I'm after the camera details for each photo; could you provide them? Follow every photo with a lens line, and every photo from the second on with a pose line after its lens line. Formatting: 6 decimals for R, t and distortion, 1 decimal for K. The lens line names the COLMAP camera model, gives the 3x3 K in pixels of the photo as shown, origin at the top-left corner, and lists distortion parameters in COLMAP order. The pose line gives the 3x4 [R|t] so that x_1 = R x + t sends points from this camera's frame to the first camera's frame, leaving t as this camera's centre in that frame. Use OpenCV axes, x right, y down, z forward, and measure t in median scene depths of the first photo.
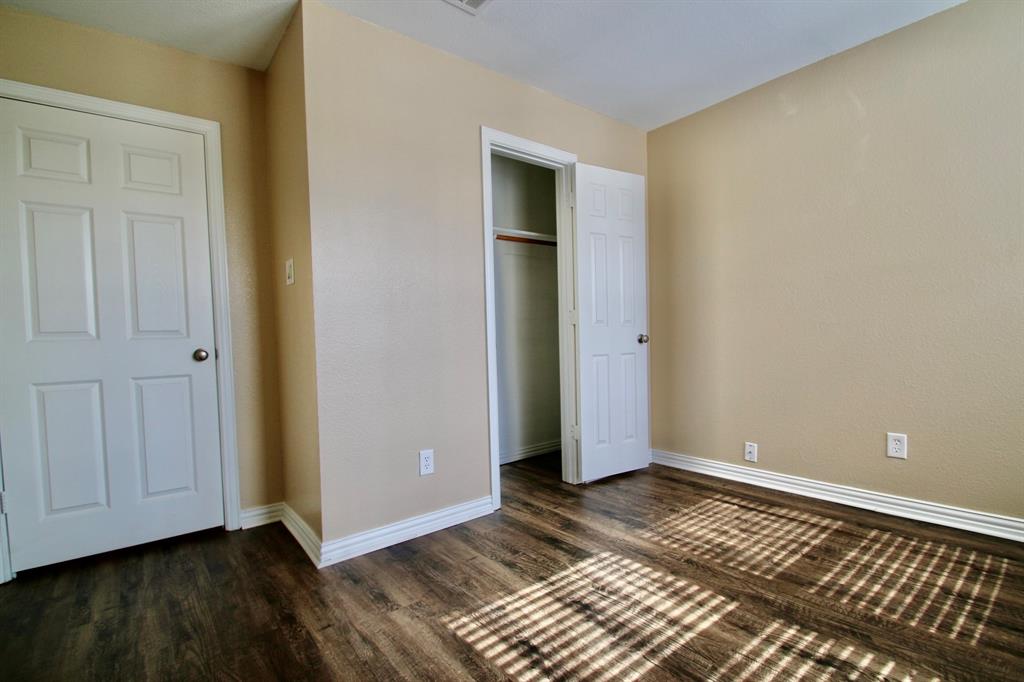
lens RADIAL K [[473.9, 0, 501.9], [0, 473.9, 345.4], [0, 0, 1]] dist [0.000206, -0.005651]
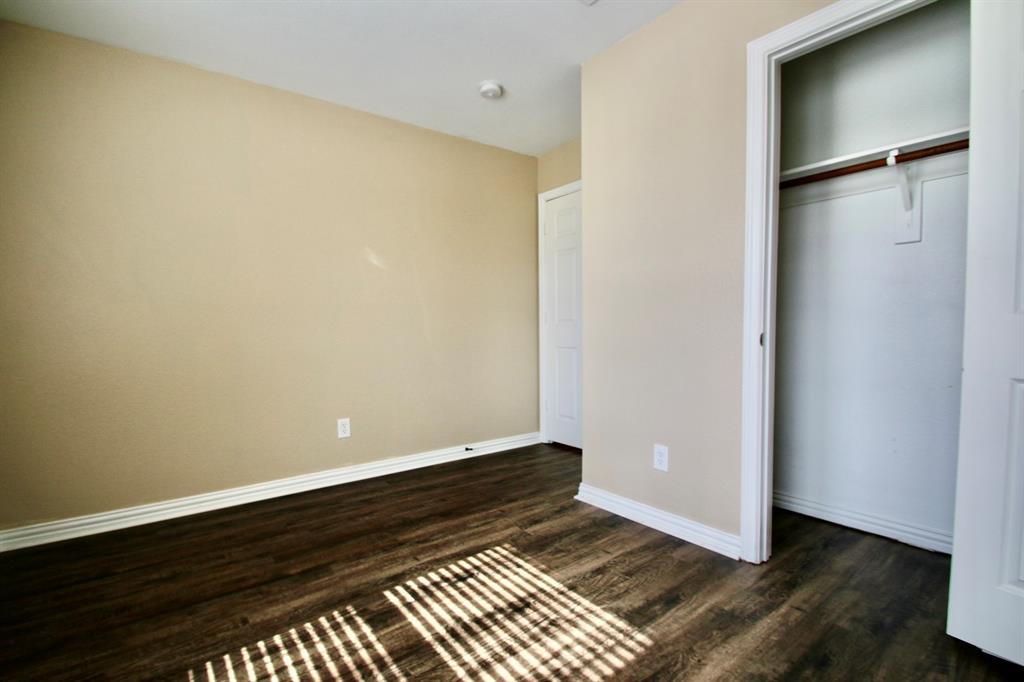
lens RADIAL K [[473.9, 0, 504.6], [0, 473.9, 345.1], [0, 0, 1]] dist [0.000206, -0.005651]
pose [[-0.022593, 0.066518, -0.997529, 1.142171], [-0.000242, 0.997784, 0.066541, -0.070635], [0.999745, 0.001744, -0.022527, 0.997801]]
